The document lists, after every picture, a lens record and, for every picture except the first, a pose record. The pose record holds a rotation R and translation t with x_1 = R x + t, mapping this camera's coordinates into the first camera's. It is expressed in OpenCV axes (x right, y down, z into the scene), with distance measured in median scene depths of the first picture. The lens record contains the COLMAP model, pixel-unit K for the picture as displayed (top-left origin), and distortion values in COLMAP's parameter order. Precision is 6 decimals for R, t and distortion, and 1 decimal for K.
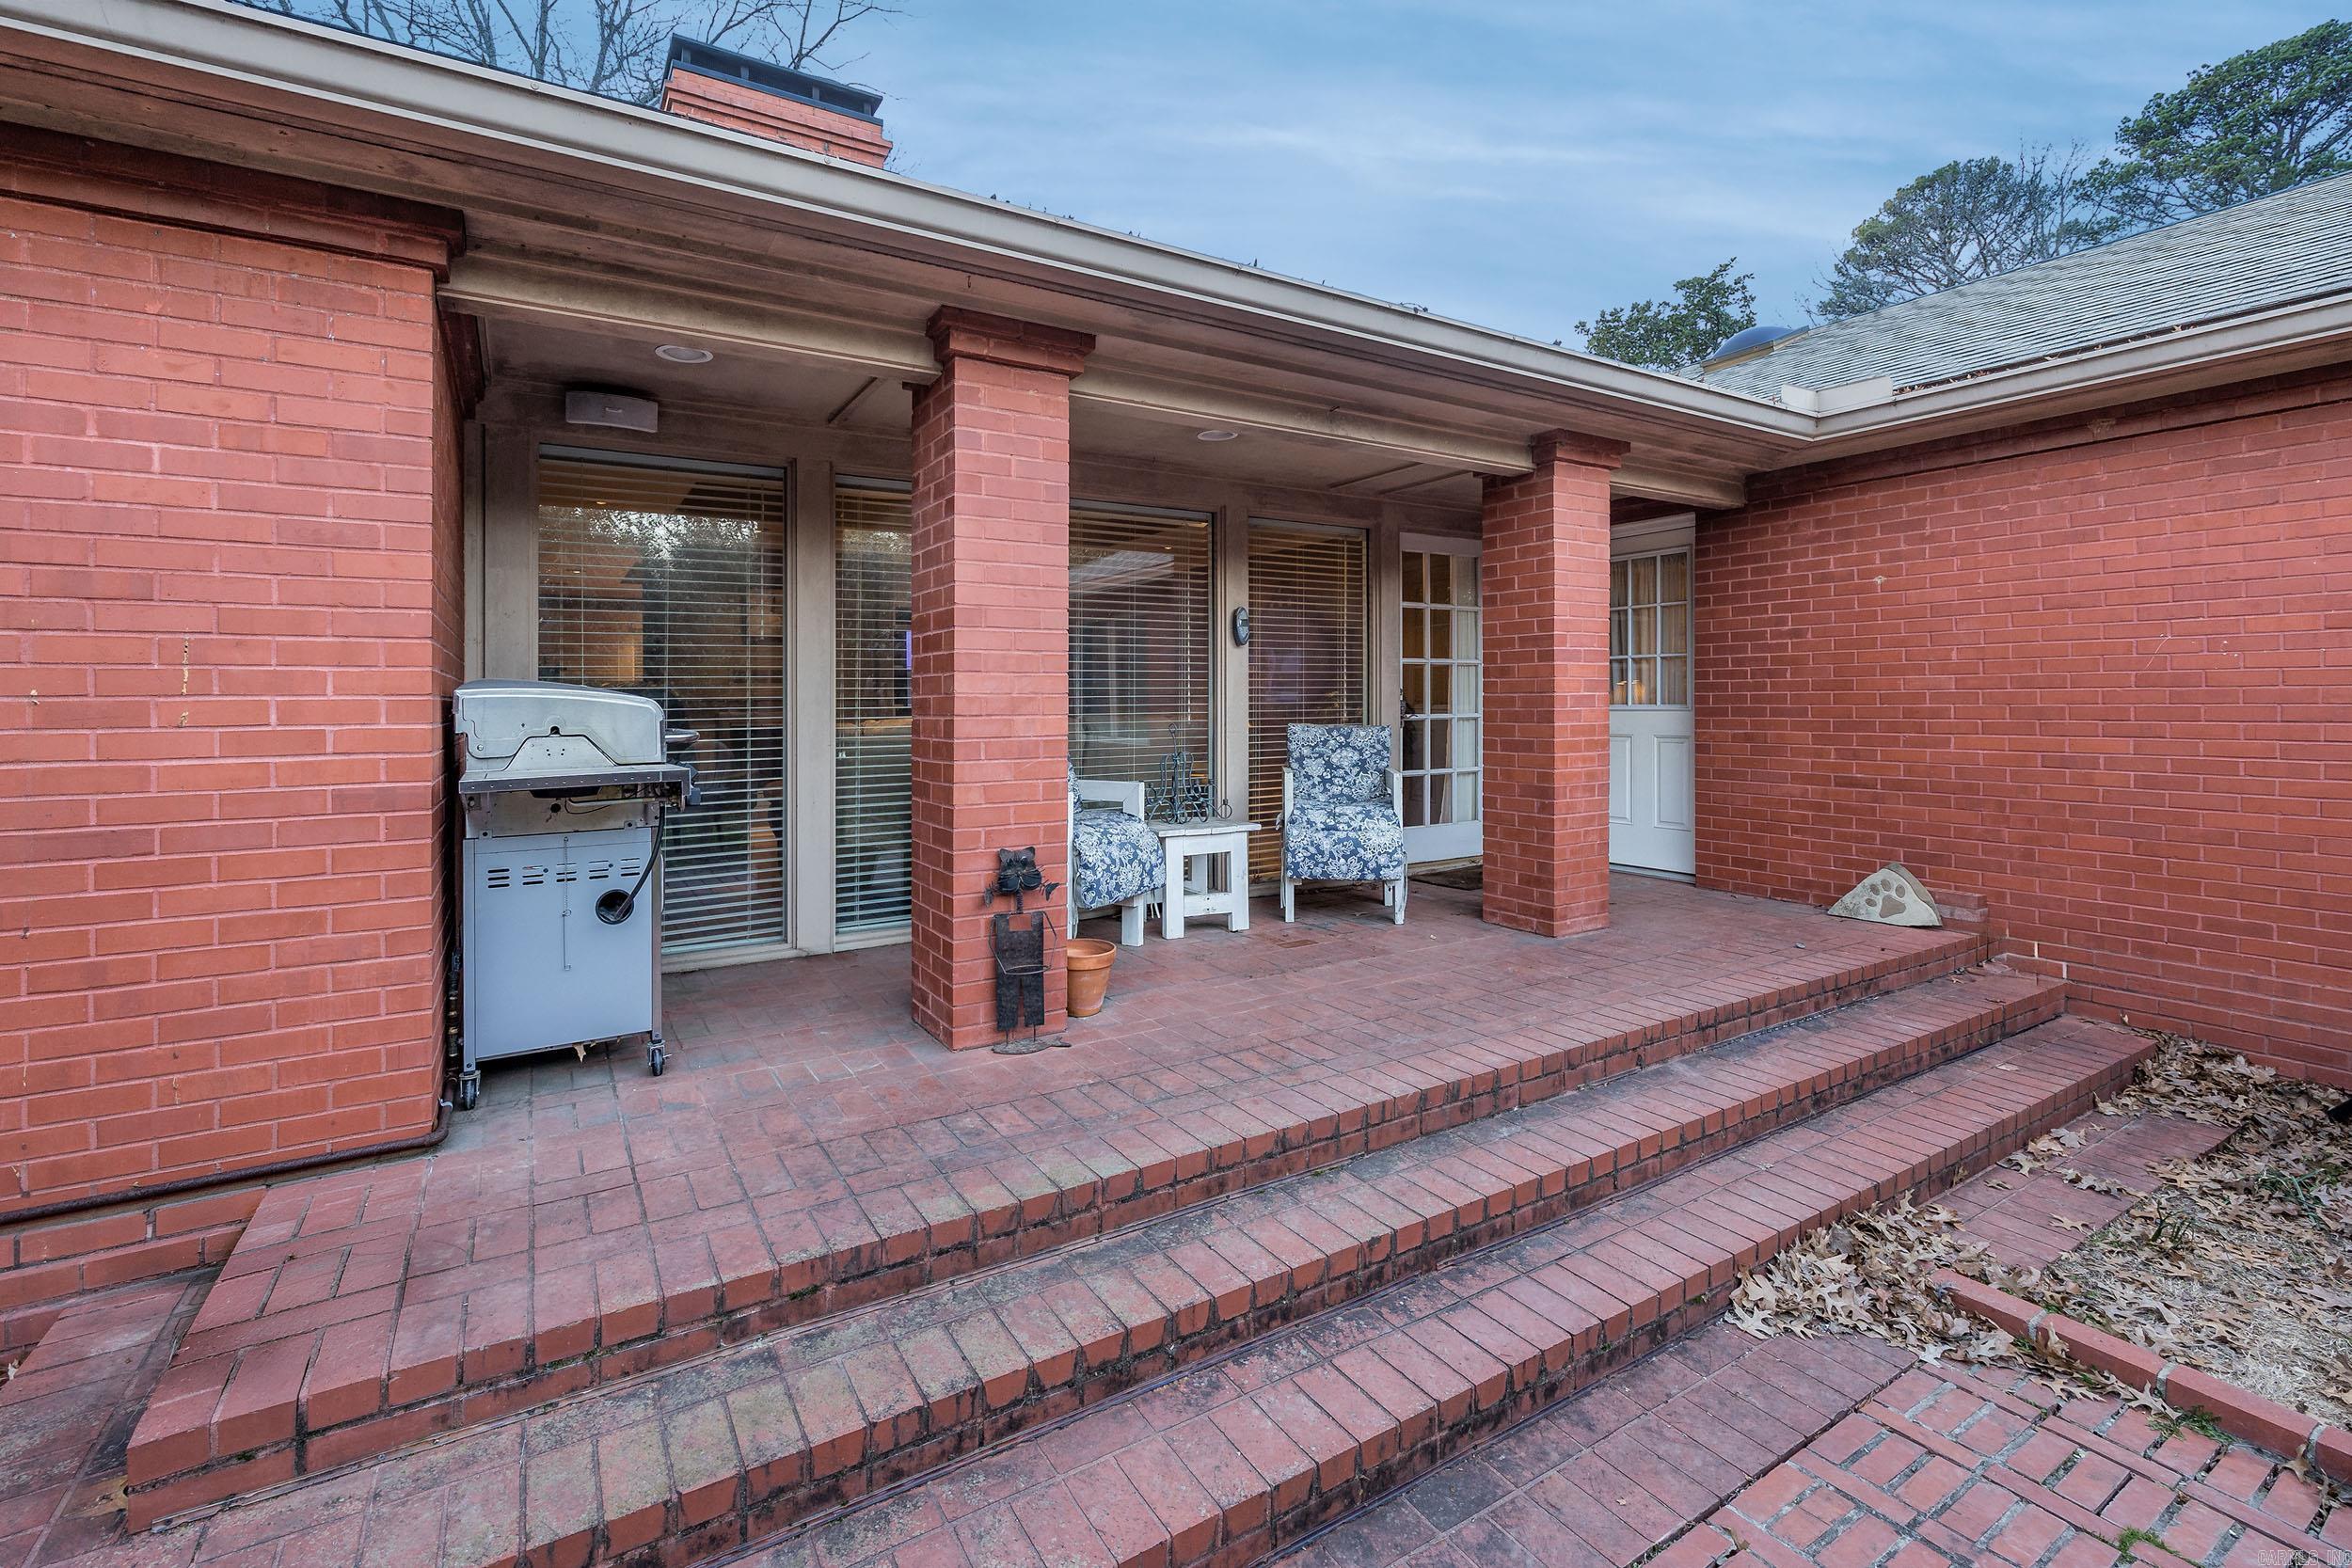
lens RADIAL K [[1120.3, 0, 1174.1], [0, 1120.3, 691.8], [0, 0, 1]] dist [-0.000742, -0.000054]
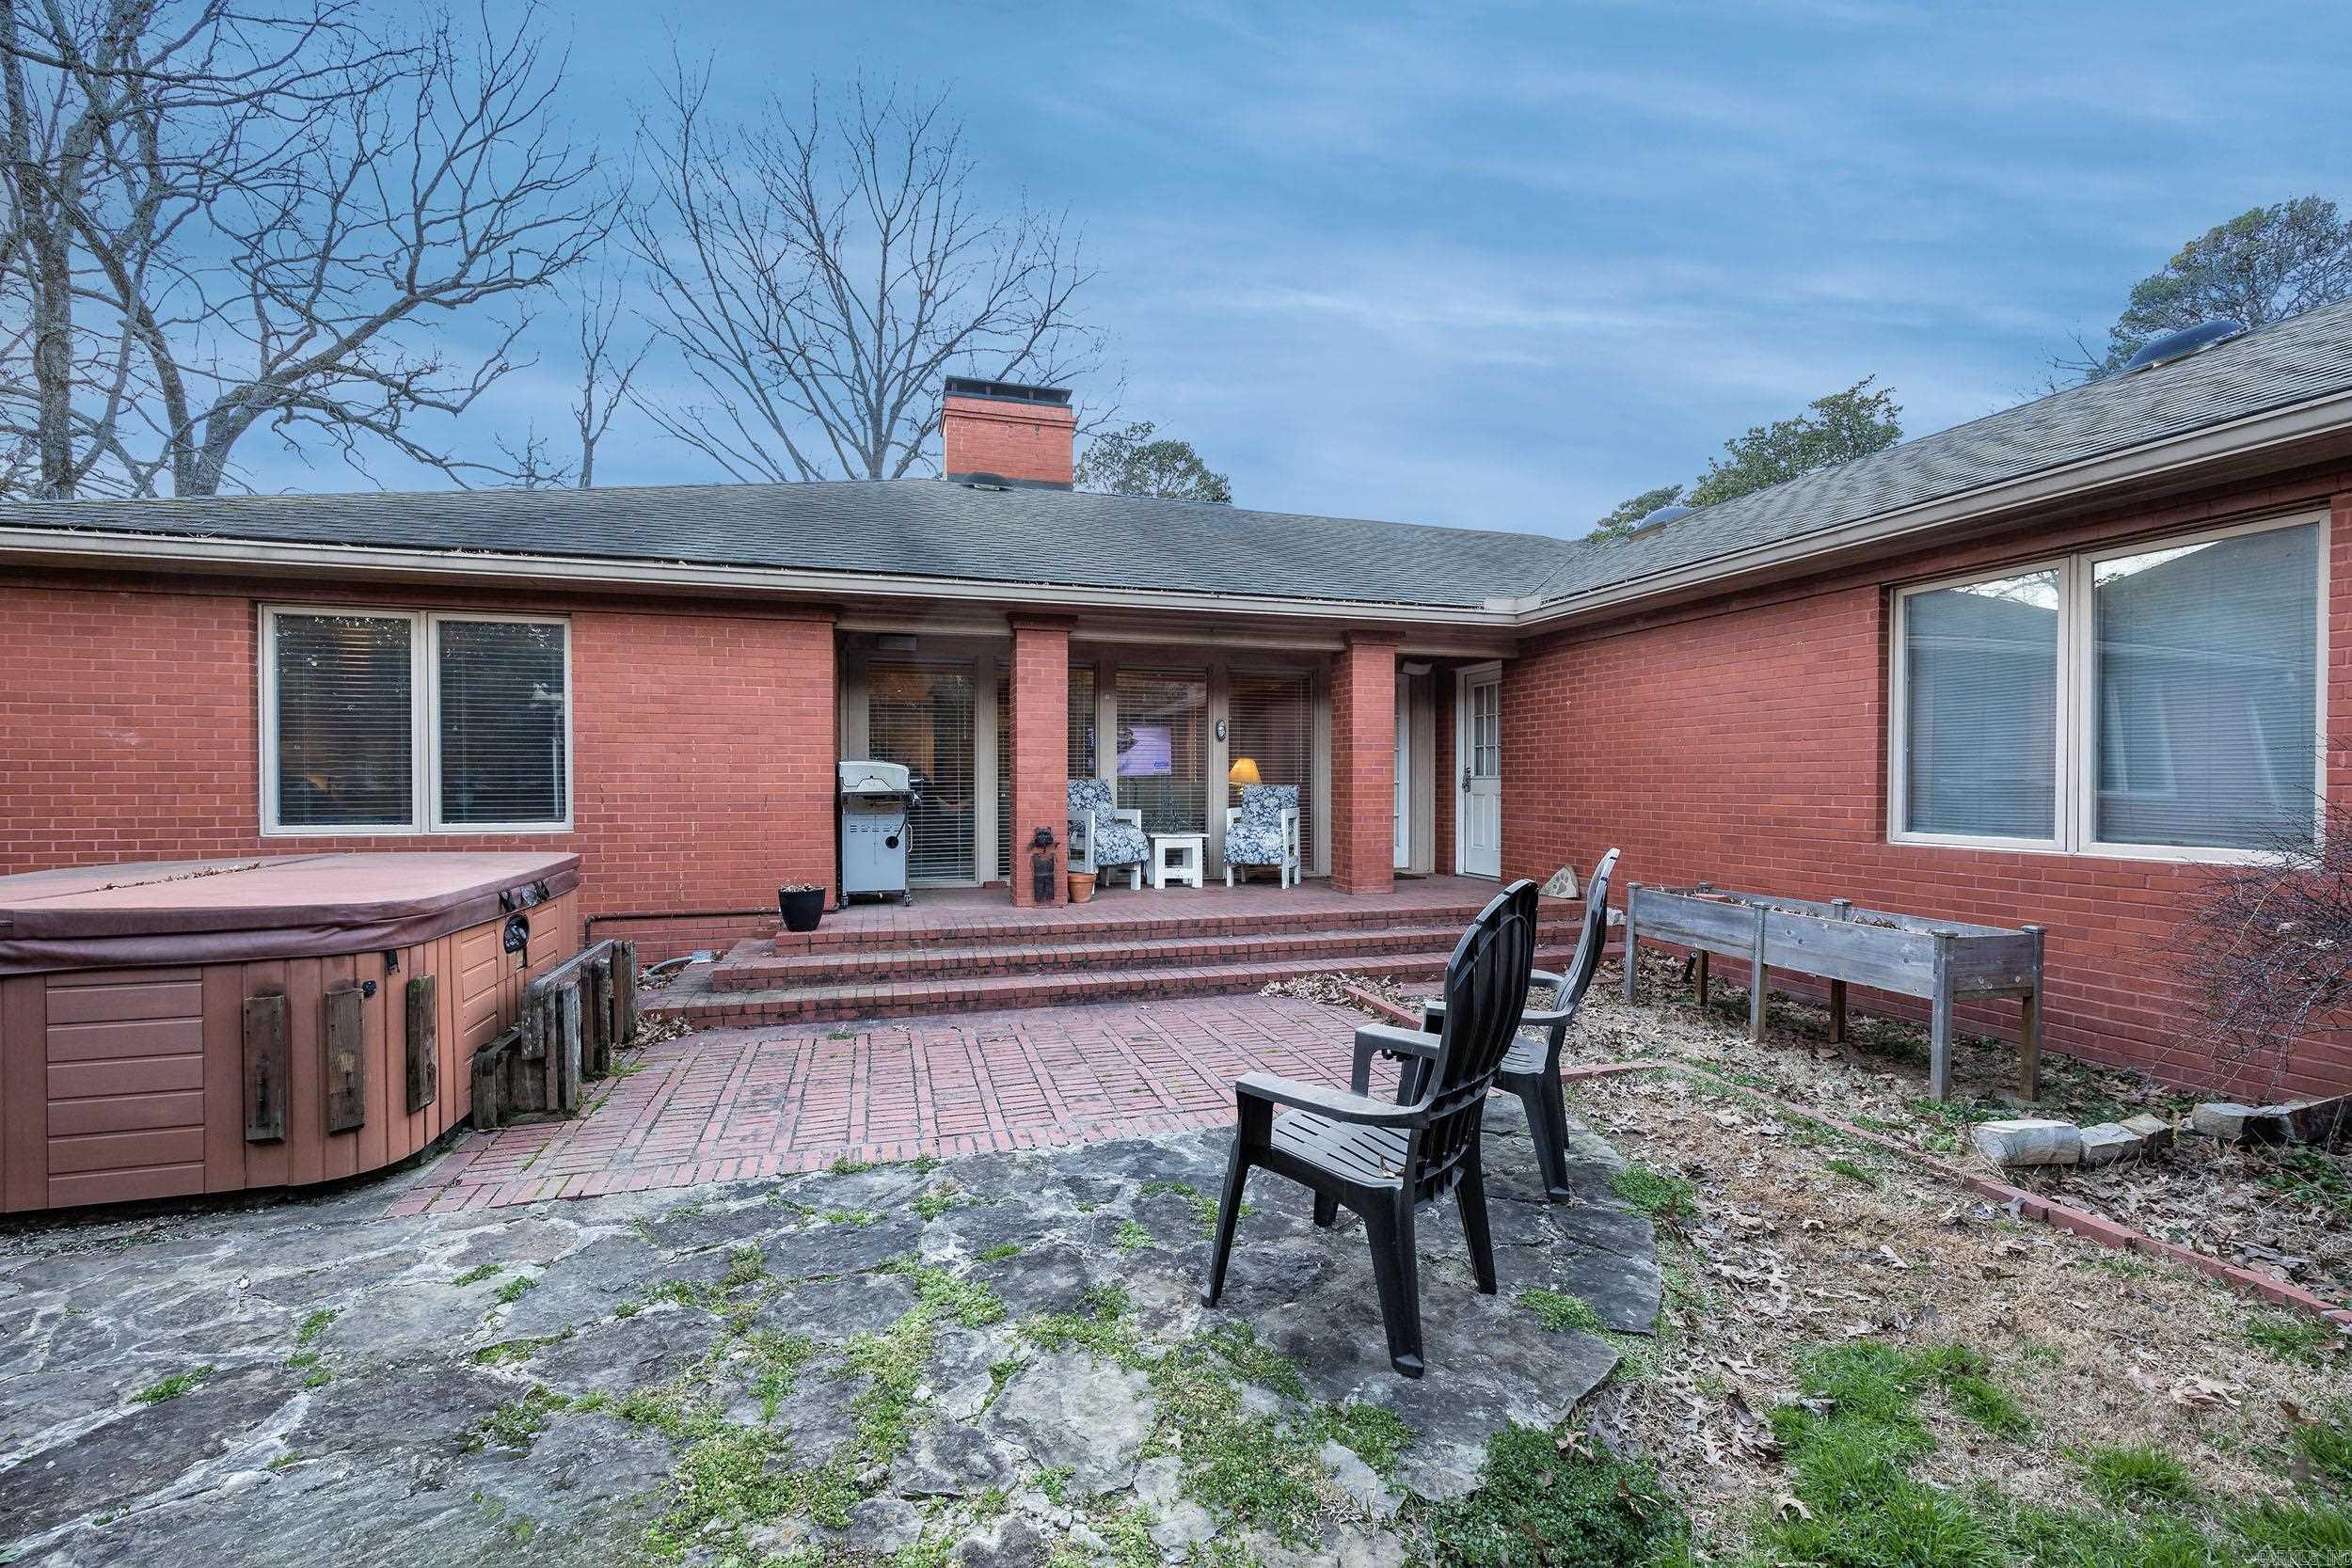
lens RADIAL K [[975.2, 0, 1176.0], [0, 975.2, 784.0], [0, 0, 1]] dist [0.000790, 0.000066]
pose [[0.974957, 0.008006, -0.222249, 0.425393], [-0.004751, 0.999874, 0.015179, 0.006931], [0.222342, -0.013743, 0.974872, -0.702192]]
